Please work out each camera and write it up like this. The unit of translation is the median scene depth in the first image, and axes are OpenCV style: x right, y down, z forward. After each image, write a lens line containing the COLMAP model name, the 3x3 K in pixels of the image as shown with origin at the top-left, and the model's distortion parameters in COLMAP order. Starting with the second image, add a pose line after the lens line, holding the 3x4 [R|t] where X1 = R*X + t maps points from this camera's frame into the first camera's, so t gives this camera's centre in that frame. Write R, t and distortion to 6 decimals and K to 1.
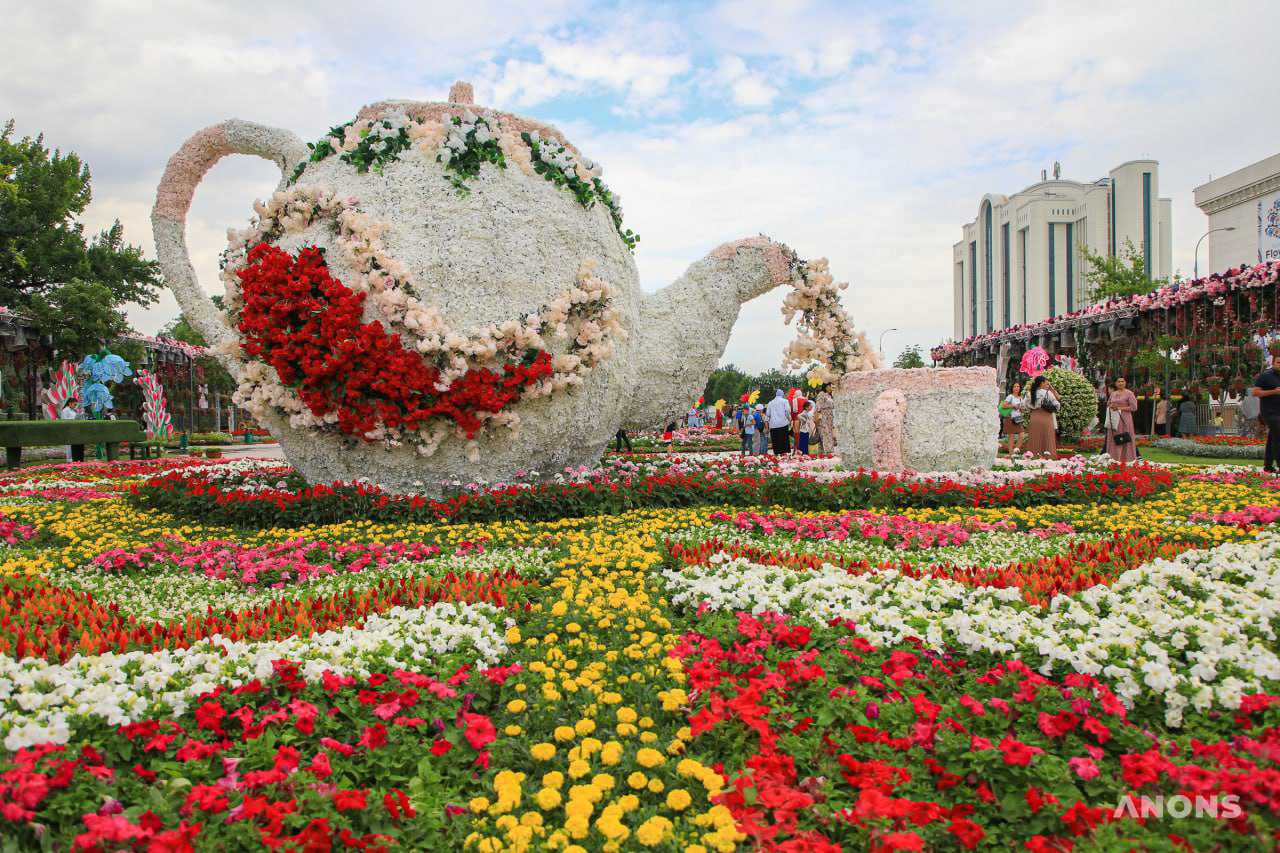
lens RADIAL K [[916.9, 0, 648.5], [0, 916.9, 423.5], [0, 0, 1]] dist [-0.014170, -0.001690]
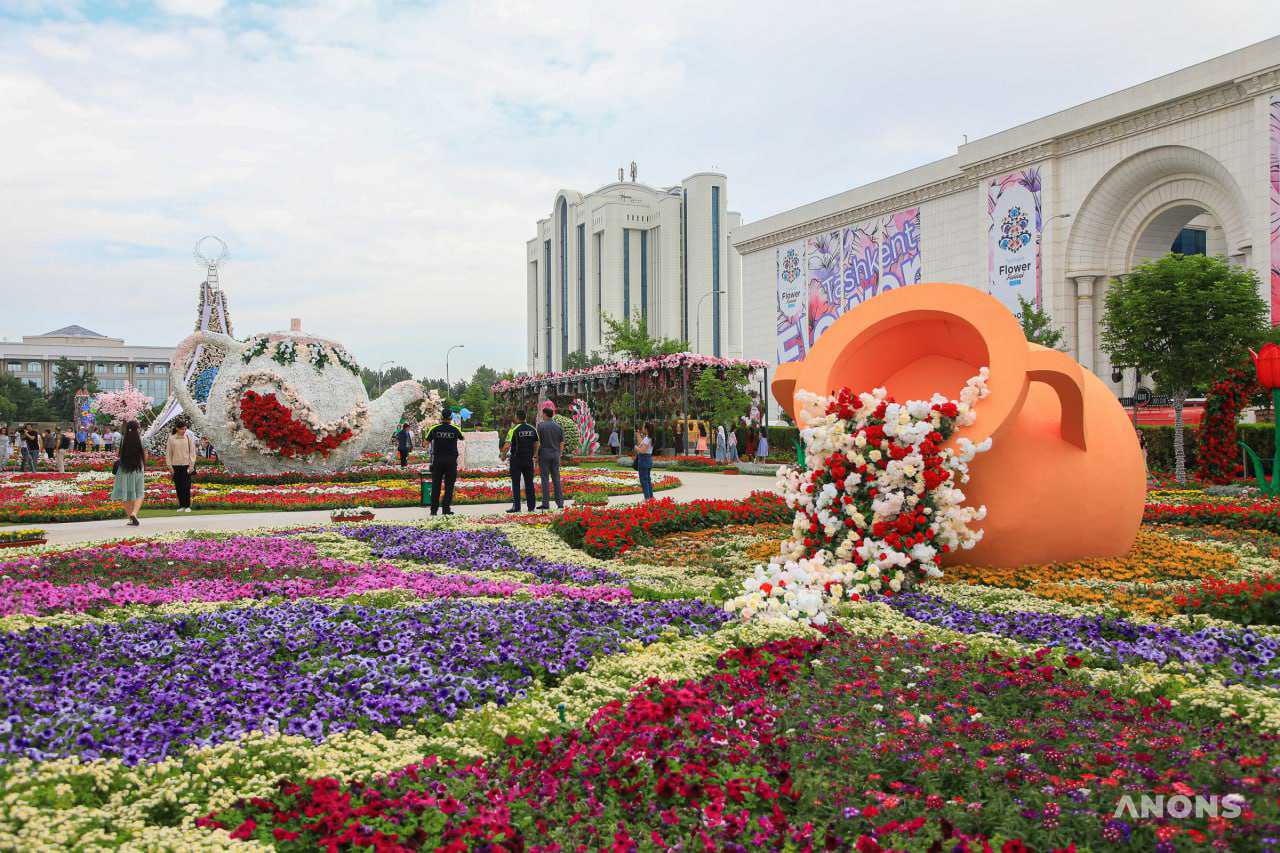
lens RADIAL K [[1124.5, 0, 634.6], [0, 1124.5, 426.5], [0, 0, 1]] dist [-0.008788, -0.001744]
pose [[0.914913, 0.007432, 0.403582, -0.178941], [-0.002088, 0.999904, -0.013682, -0.008946], [-0.403645, 0.011675, 0.914841, -0.662206]]
